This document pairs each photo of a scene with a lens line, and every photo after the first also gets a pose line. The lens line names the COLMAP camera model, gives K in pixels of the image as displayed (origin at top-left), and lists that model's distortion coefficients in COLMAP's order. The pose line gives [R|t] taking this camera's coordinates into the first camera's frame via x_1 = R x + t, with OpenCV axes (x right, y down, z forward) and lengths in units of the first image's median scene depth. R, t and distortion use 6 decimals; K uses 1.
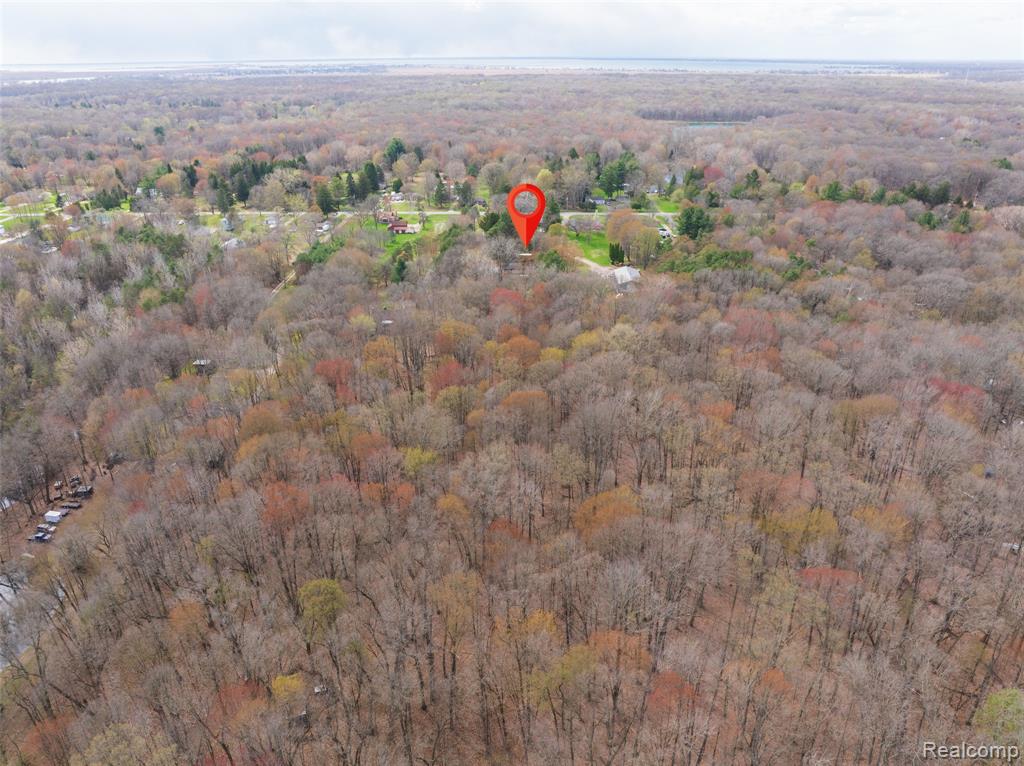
lens RADIAL K [[722.5, 0, 516.1], [0, 722.5, 383.9], [0, 0, 1]] dist [-0.056298, 0.026407]
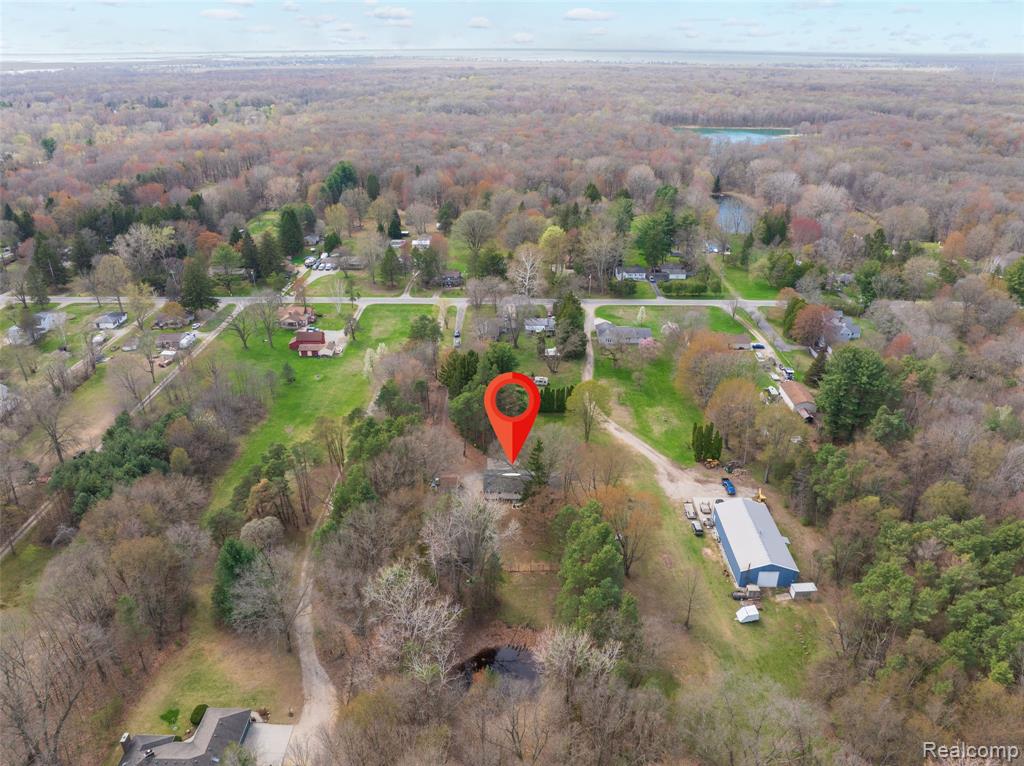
lens RADIAL K [[722.5, 0, 516.1], [0, 722.5, 383.9], [0, 0, 1]] dist [-0.056298, 0.026407]
pose [[0.999951, -0.001070, 0.009835, -0.000042], [0.000972, 0.999950, 0.009931, -0.084339], [-0.009845, -0.009921, 0.999902, 0.182626]]
